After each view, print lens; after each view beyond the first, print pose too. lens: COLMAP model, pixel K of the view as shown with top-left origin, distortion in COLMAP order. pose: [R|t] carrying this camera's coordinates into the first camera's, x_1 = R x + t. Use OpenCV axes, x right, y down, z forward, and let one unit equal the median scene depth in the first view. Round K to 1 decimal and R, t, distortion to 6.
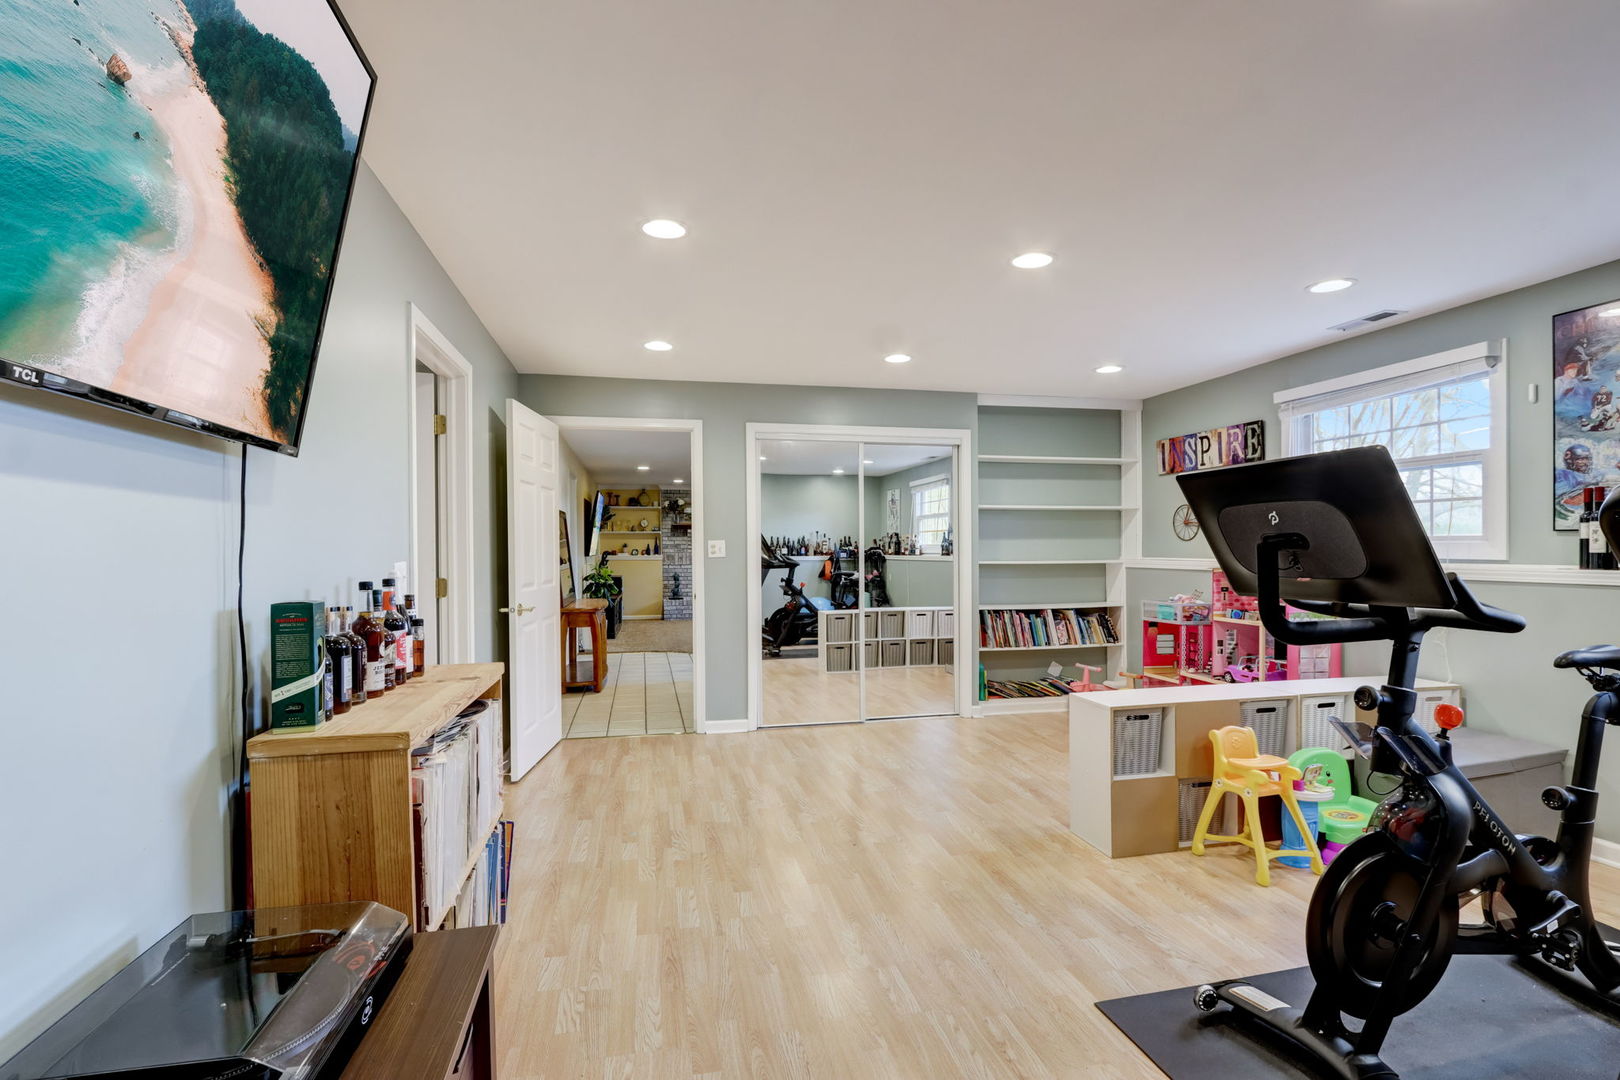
lens RADIAL K [[777.2, 0, 810.6], [0, 777.2, 546.7], [0, 0, 1]] dist [-0.016477, 0.000091]
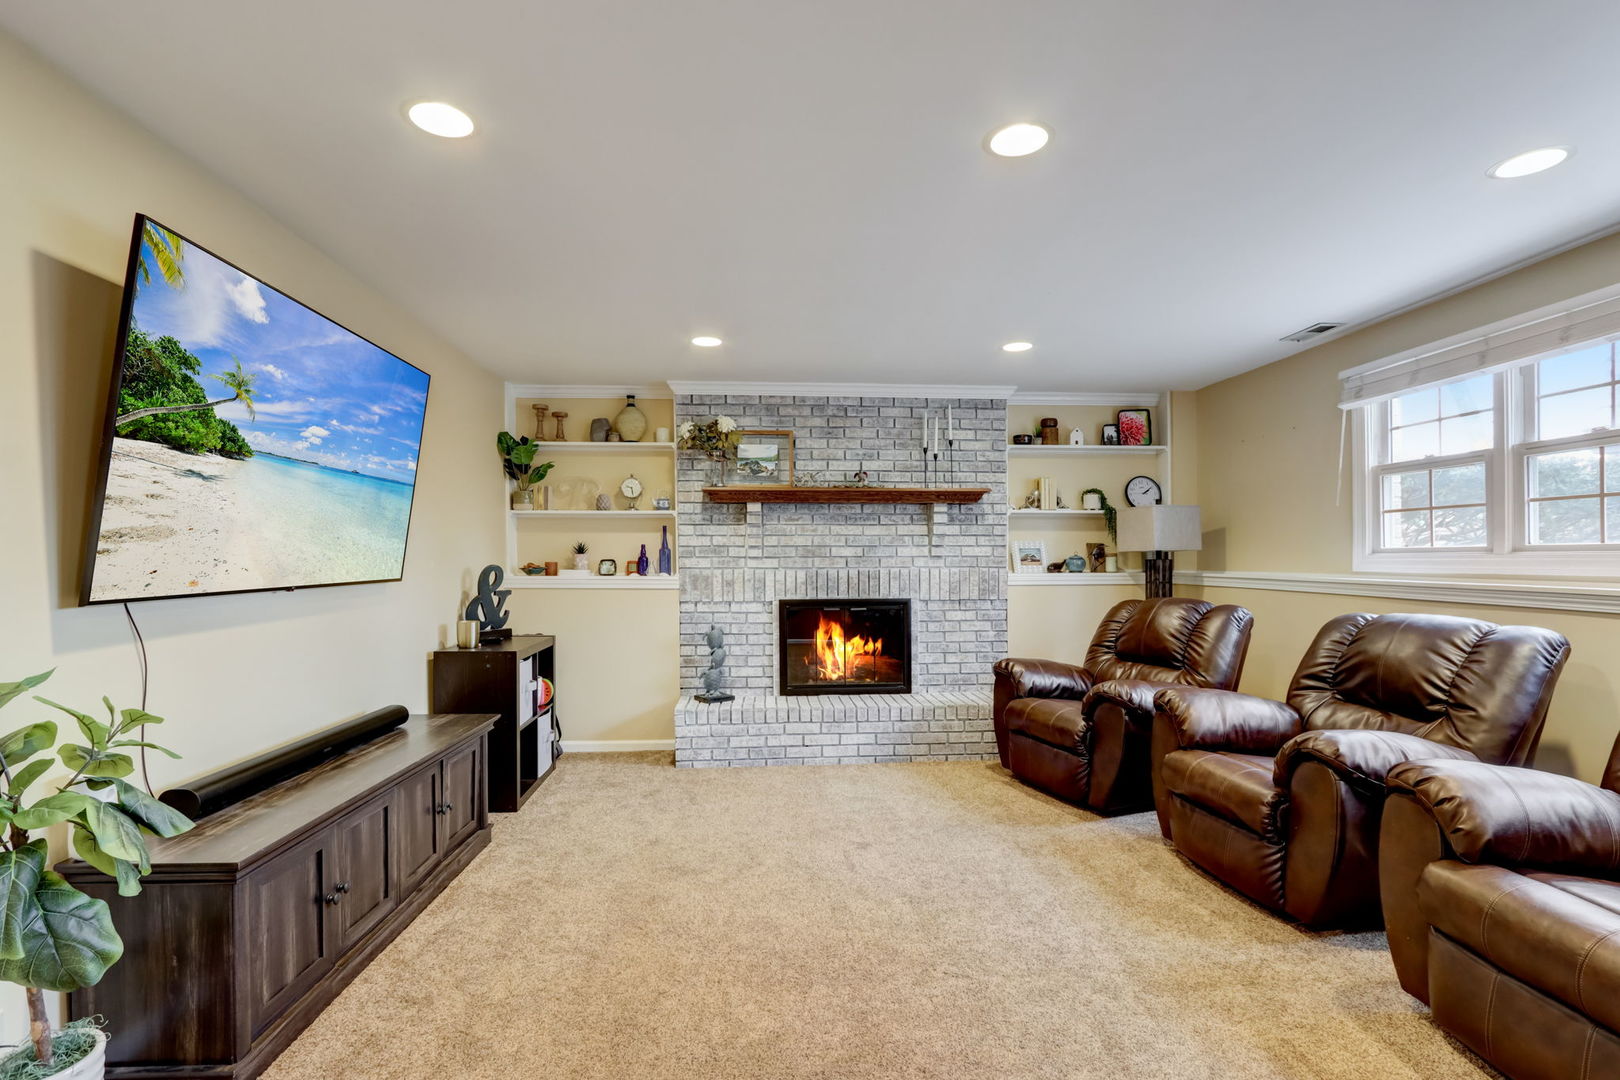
lens RADIAL K [[777.2, 0, 810.6], [0, 777.2, 546.7], [0, 0, 1]] dist [-0.016477, 0.000091]
pose [[0.990312, -0.001870, -0.138848, -0.079366], [0.001272, 0.999990, -0.004395, -0.000758], [0.138854, 0.004176, 0.990304, 0.644909]]
